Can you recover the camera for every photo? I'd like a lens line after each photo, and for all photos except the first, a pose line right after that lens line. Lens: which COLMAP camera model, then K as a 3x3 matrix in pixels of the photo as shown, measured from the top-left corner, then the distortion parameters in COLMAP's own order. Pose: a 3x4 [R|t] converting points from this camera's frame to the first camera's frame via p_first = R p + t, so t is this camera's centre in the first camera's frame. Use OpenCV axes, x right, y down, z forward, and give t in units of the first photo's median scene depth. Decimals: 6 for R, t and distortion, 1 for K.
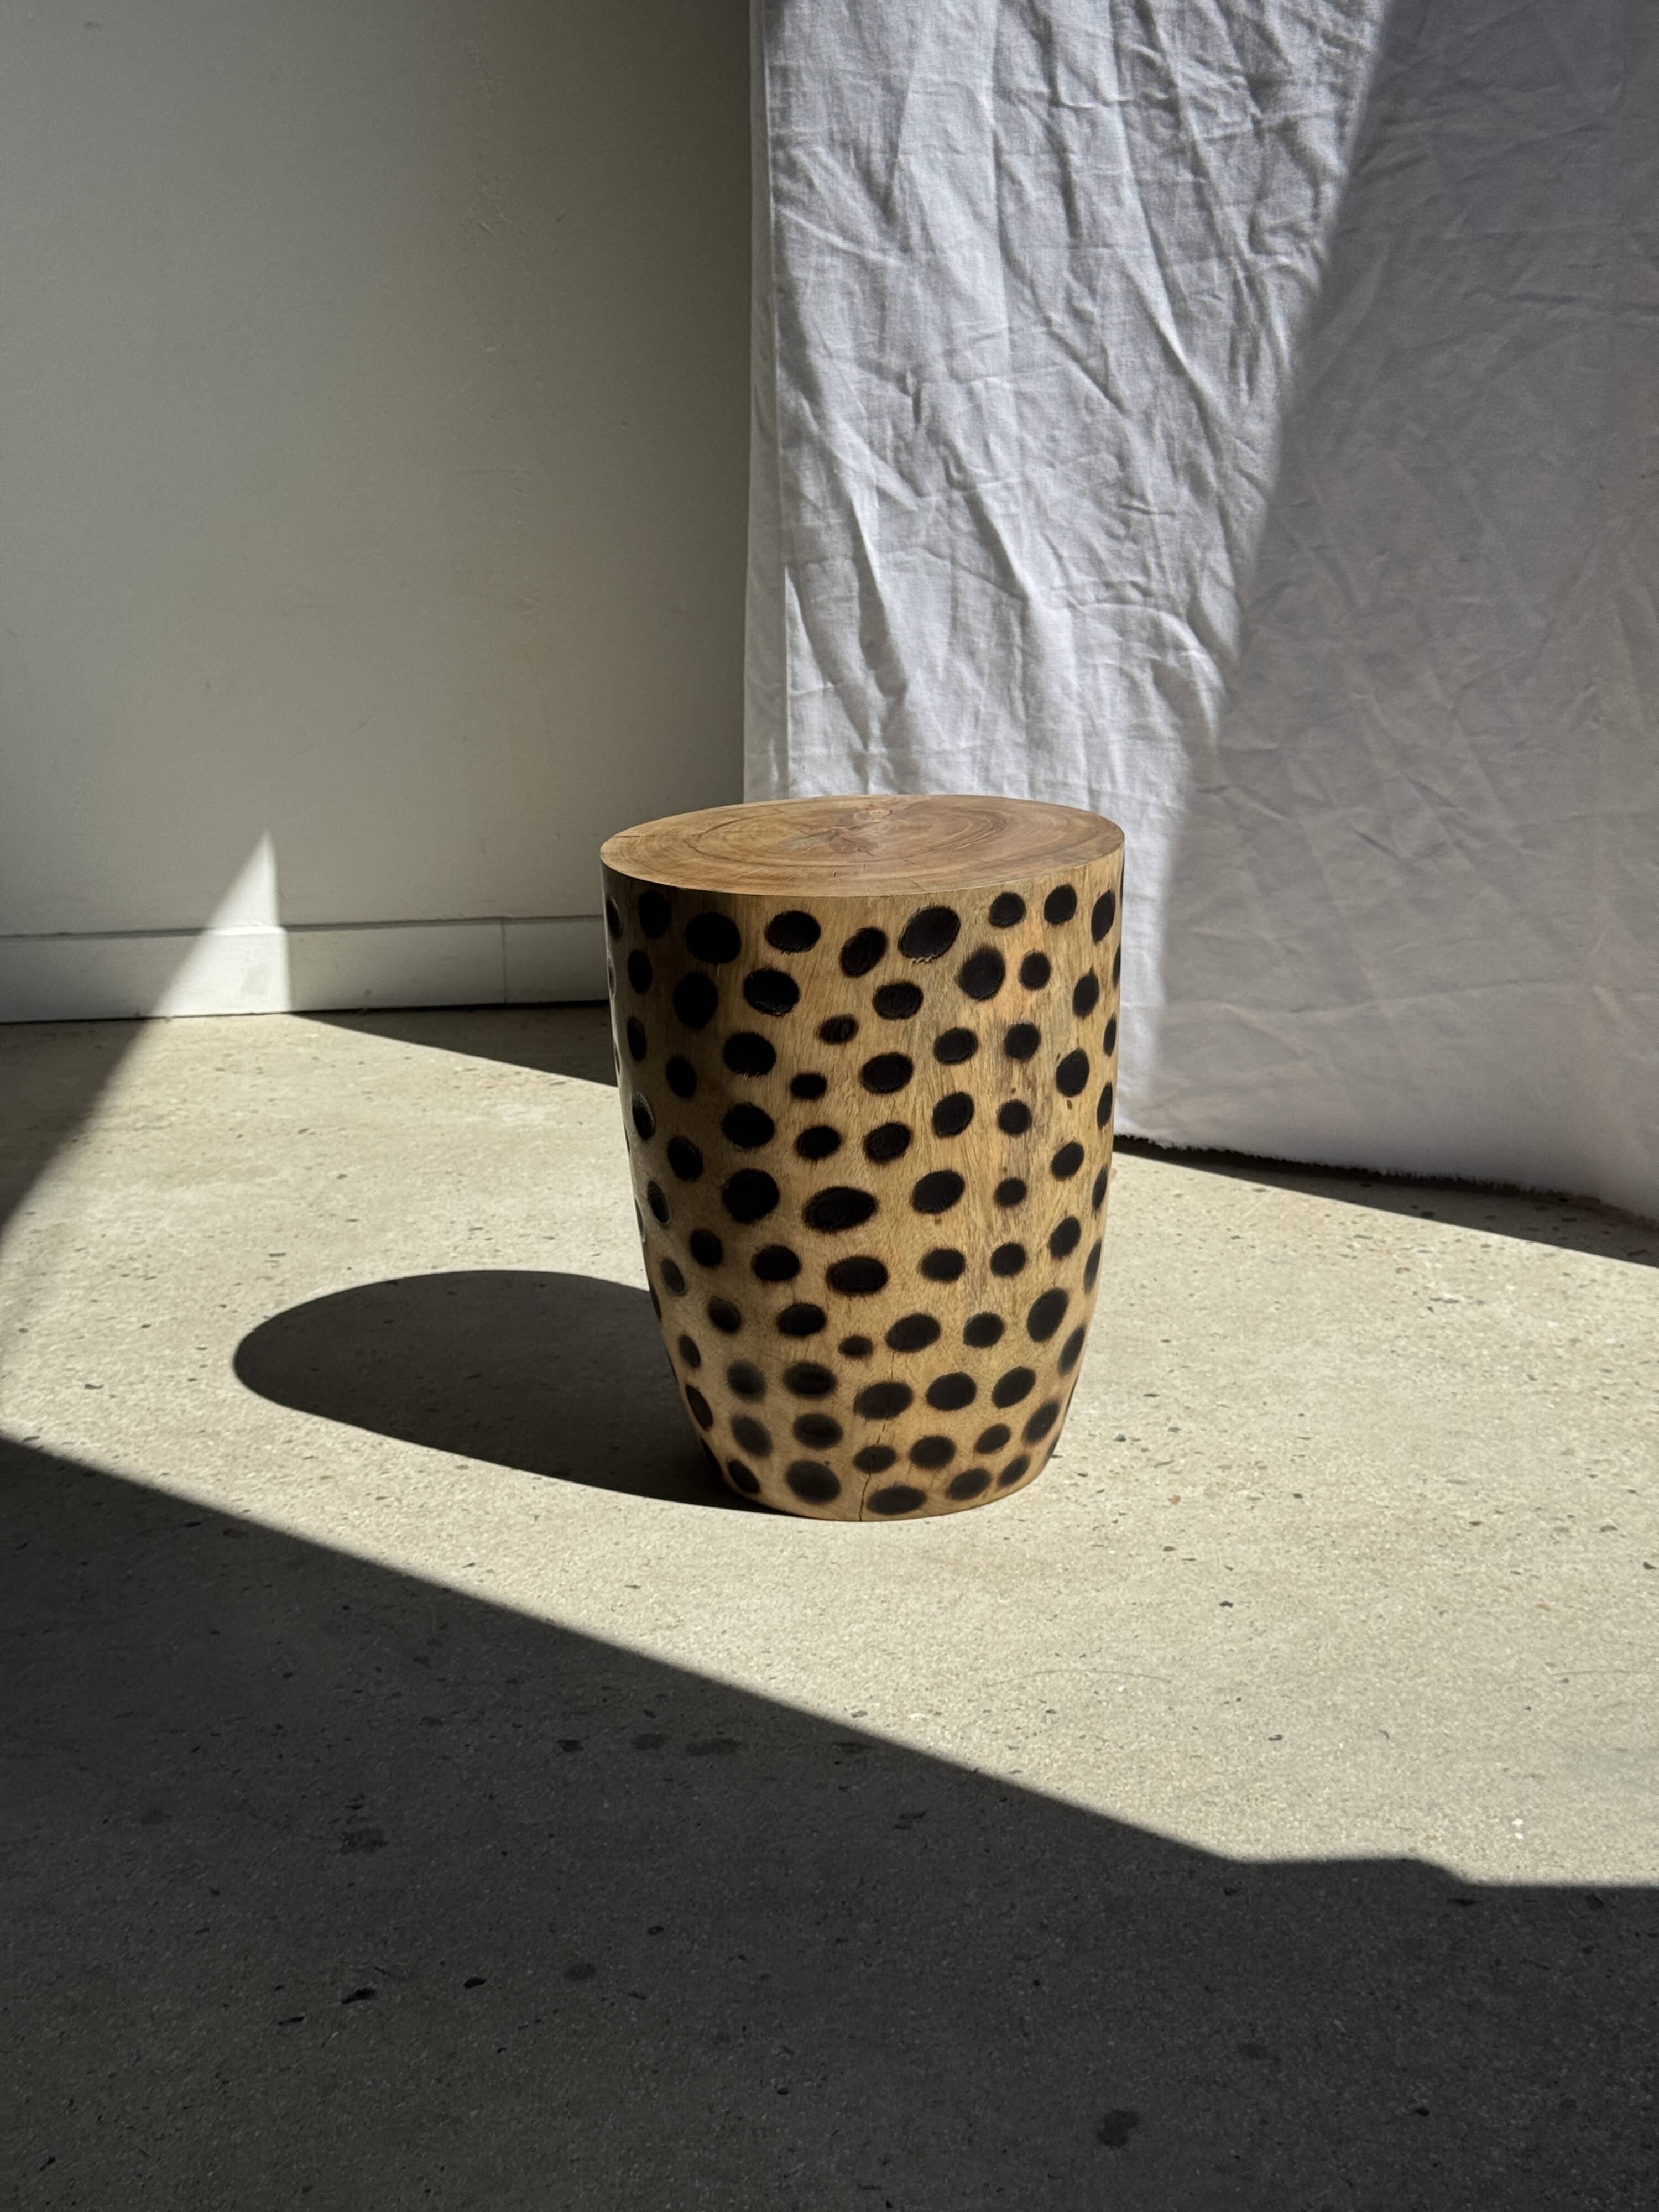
lens RADIAL K [[3097.5, 0, 818.7], [0, 3097.5, 1169.4], [0, 0, 1]] dist [0.149868, -0.159176]
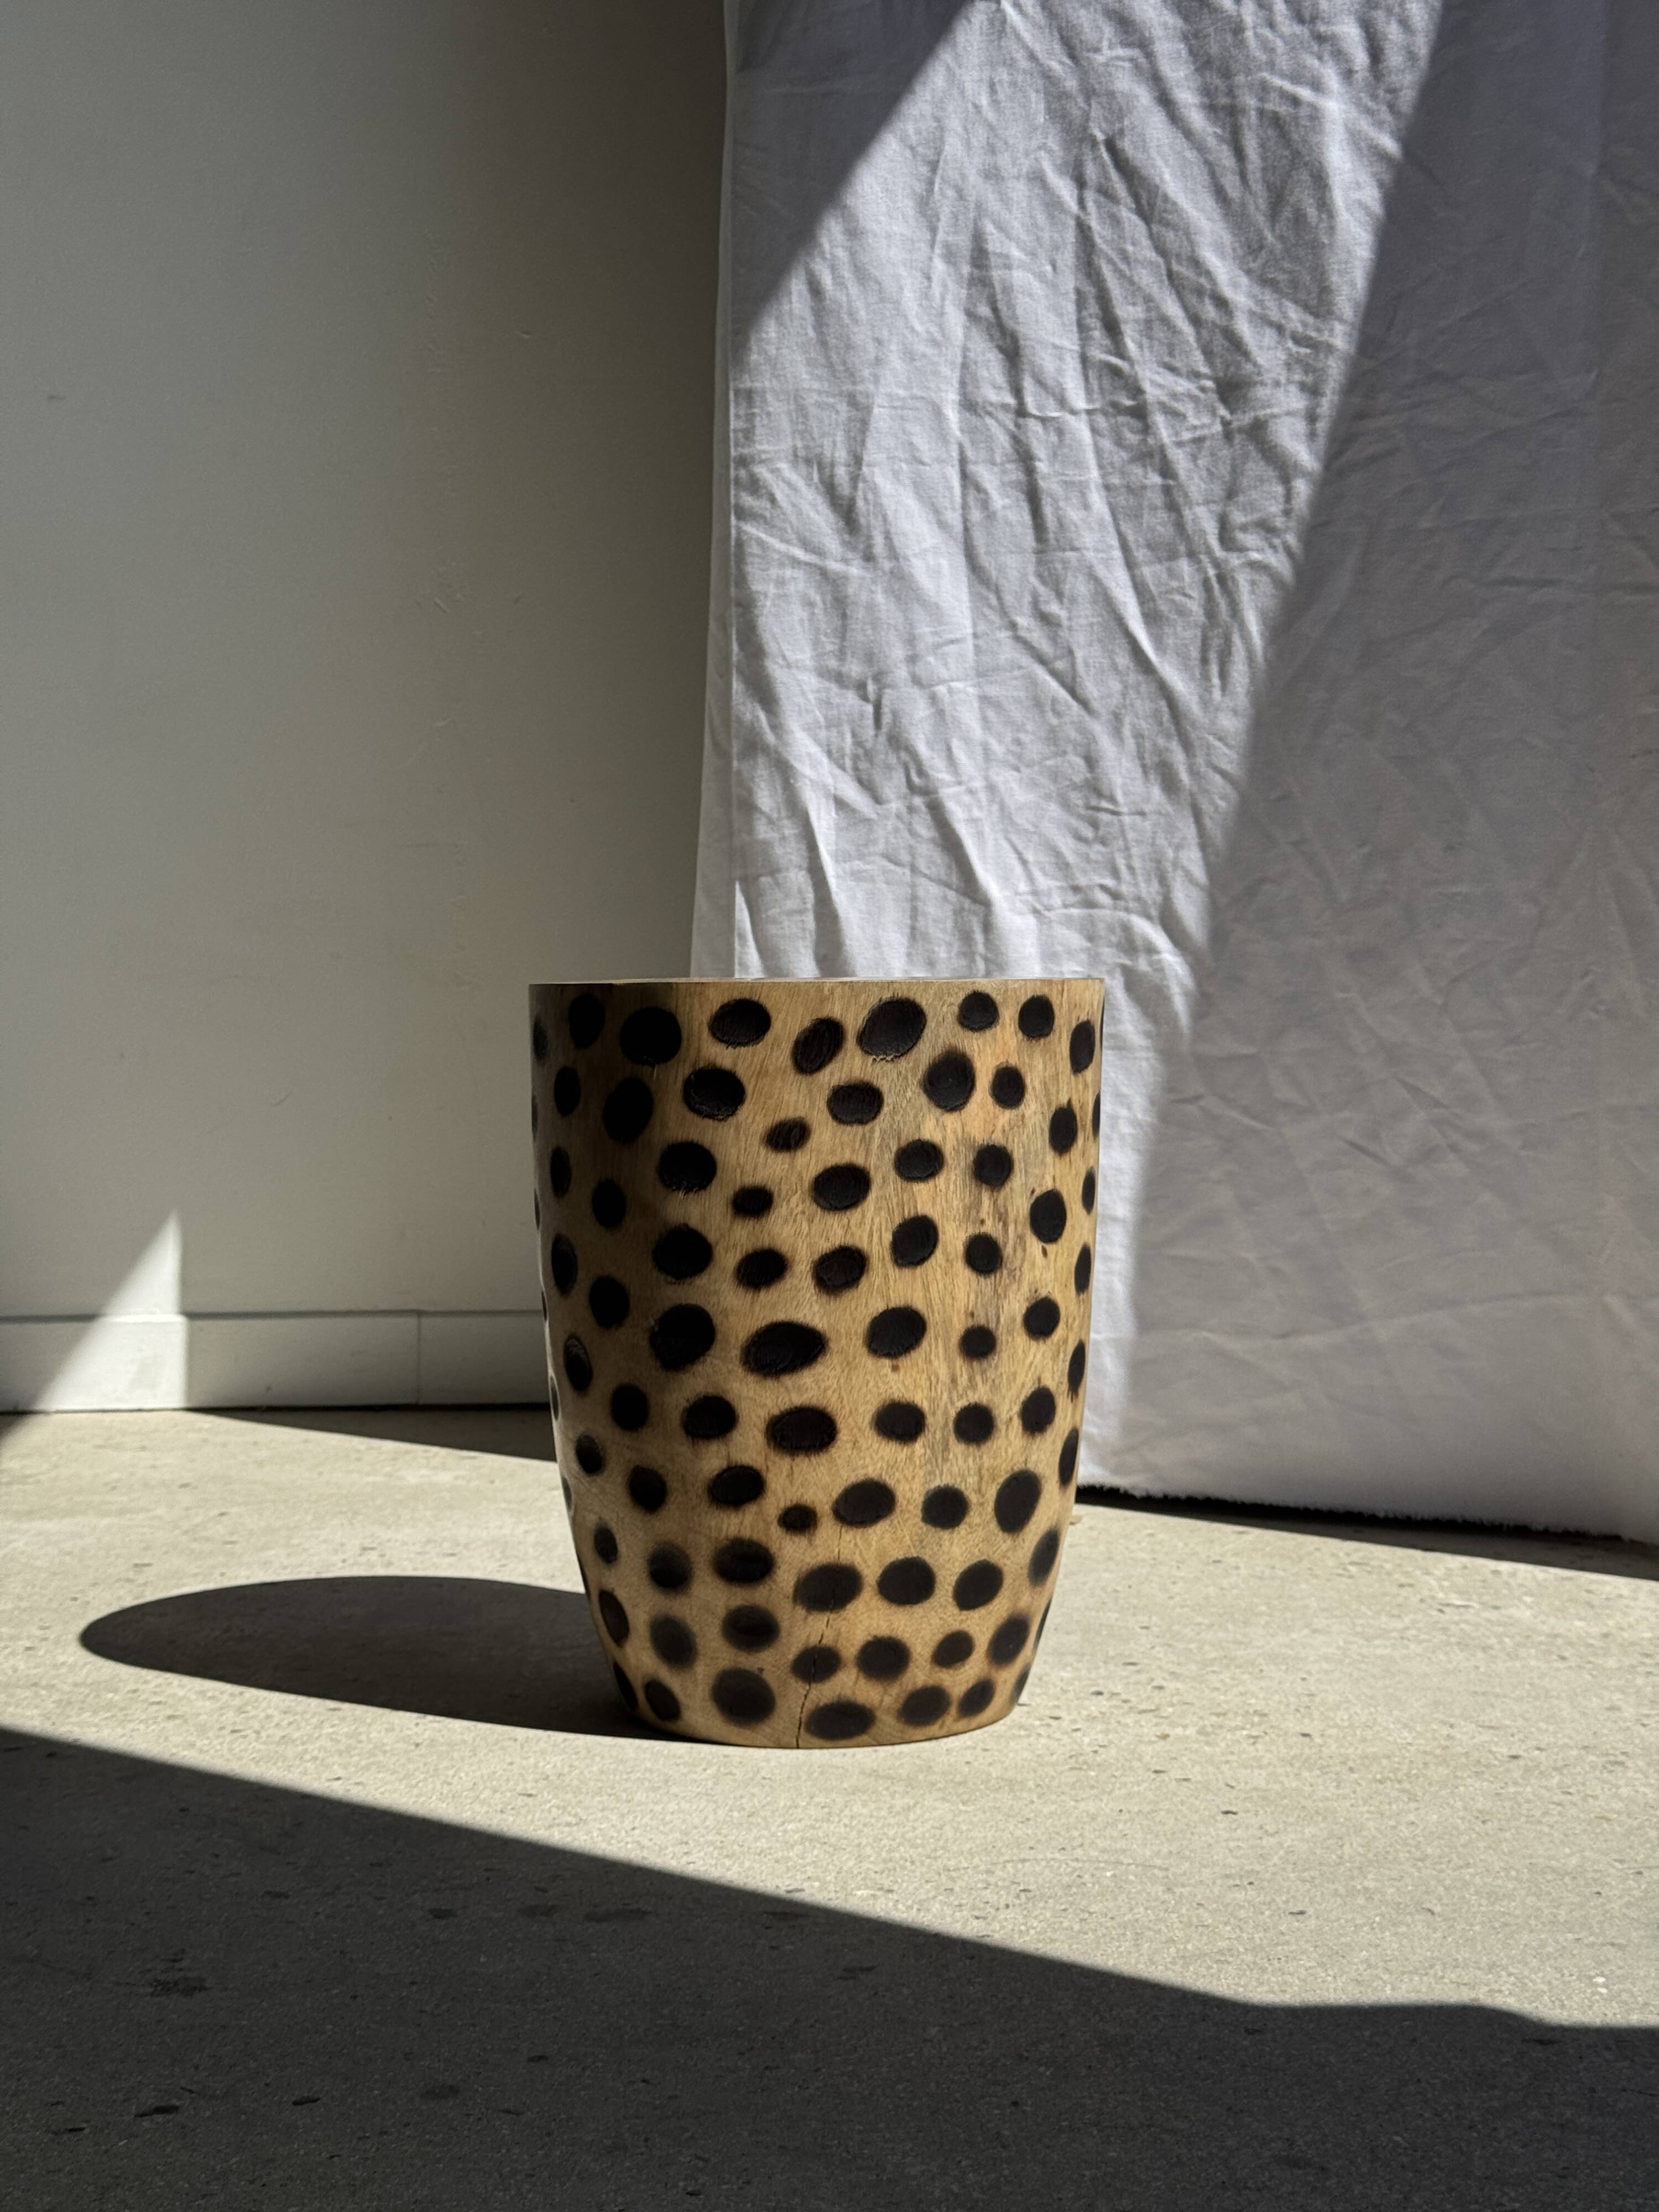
lens RADIAL K [[3194.2, 0, 829.5], [0, 3194.2, 1106.0], [0, 0, 1]] dist [0.062774, 0.575752]
pose [[0.999424, 0.026768, 0.020861, -0.000929], [-0.020655, 0.967524, -0.251933, 0.166865], [-0.026927, 0.251357, 0.967520, 0.102588]]
